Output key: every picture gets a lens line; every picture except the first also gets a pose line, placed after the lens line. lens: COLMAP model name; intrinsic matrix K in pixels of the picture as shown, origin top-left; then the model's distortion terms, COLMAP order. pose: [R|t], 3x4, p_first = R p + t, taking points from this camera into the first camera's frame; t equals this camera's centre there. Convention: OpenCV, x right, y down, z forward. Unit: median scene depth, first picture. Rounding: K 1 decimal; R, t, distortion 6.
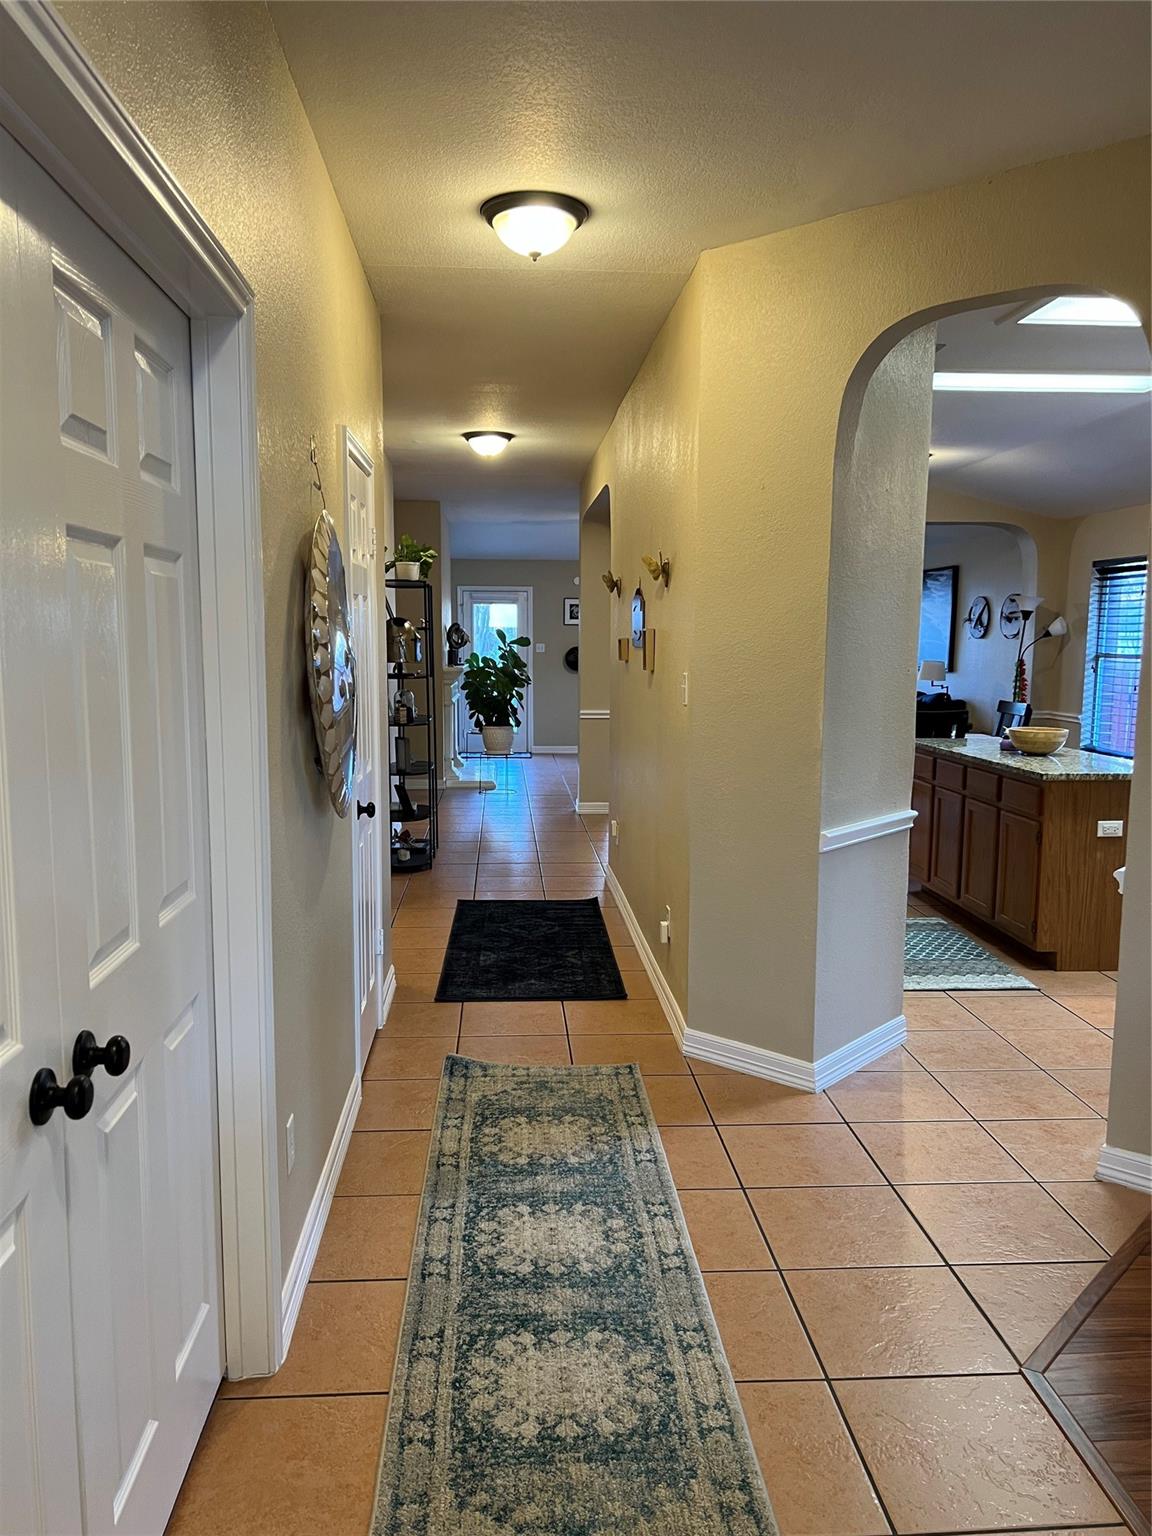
lens RADIAL K [[1143.0, 0, 577.0], [0, 1143.0, 799.3], [0, 0, 1]] dist [0.098426, -0.168308]
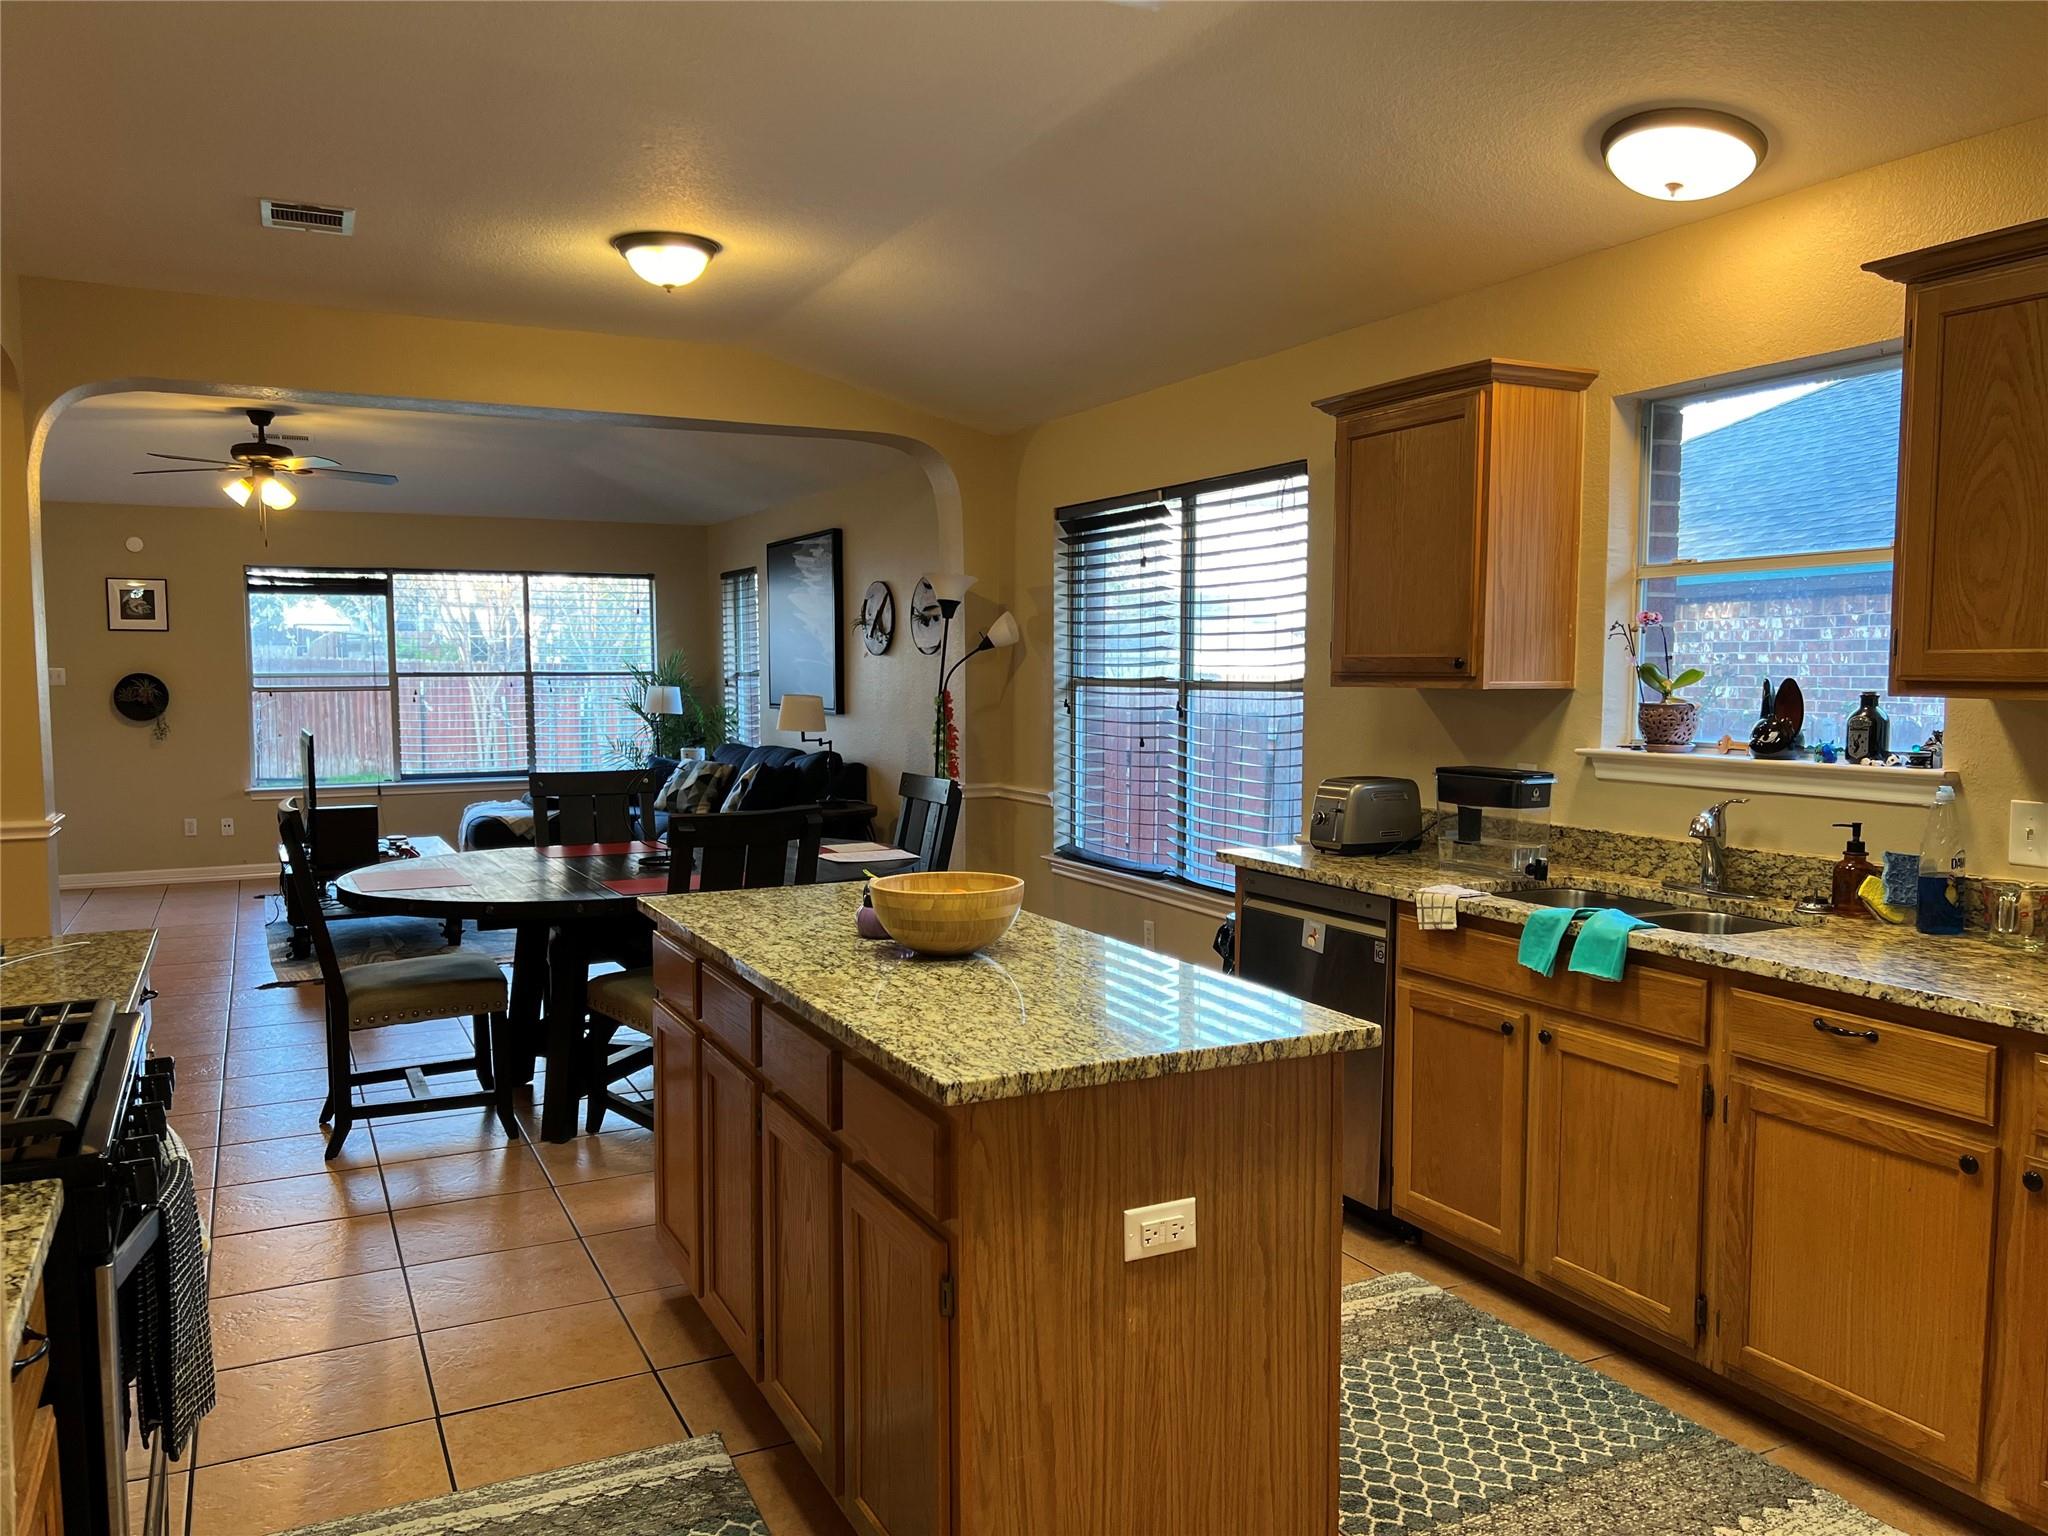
lens RADIAL K [[1542.2, 0, 1024.0], [0, 1542.2, 768.0], [0, 0, 1]] dist [0.048019, -0.058217]
pose [[0.923902, -0.030367, 0.381423, 0.148242], [0.058245, 0.996390, -0.061755, -0.040040], [-0.378171, 0.079271, 0.922335, 0.338530]]
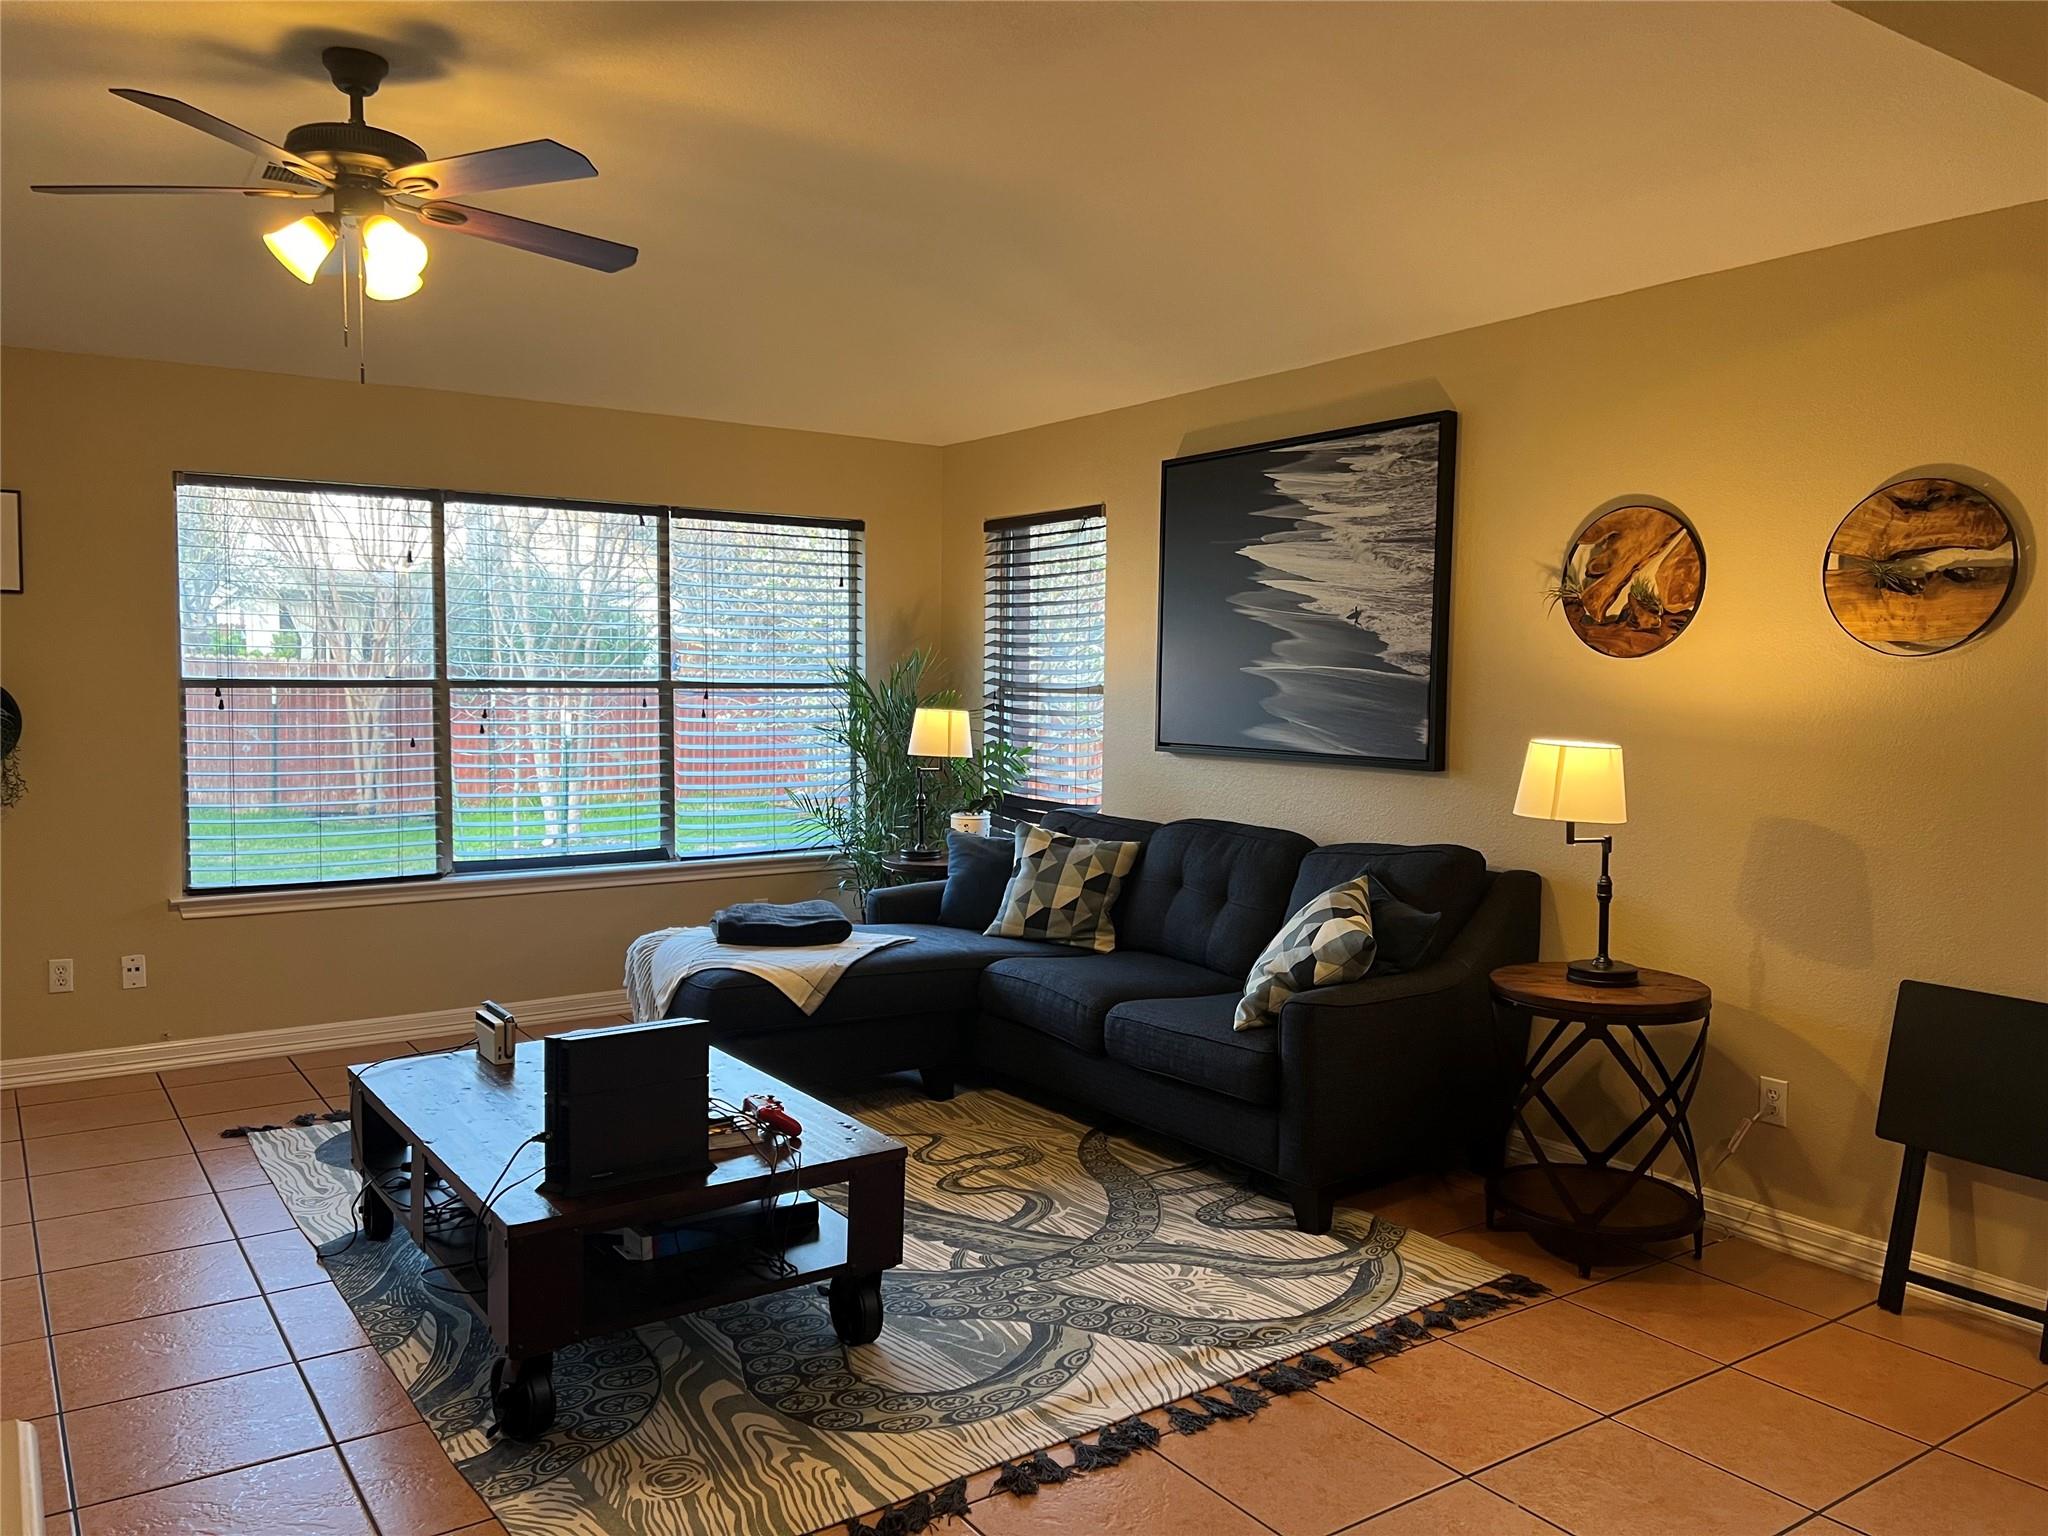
lens RADIAL K [[1534.8, 0, 1024.0], [0, 1534.8, 768.0], [0, 0, 1]] dist [0.112831, -0.173155]
pose [[0.859876, -0.025483, 0.509867, 0.038417], [0.064086, 0.996241, -0.058288, -0.118269], [-0.506465, 0.082796, 0.858276, 0.890427]]
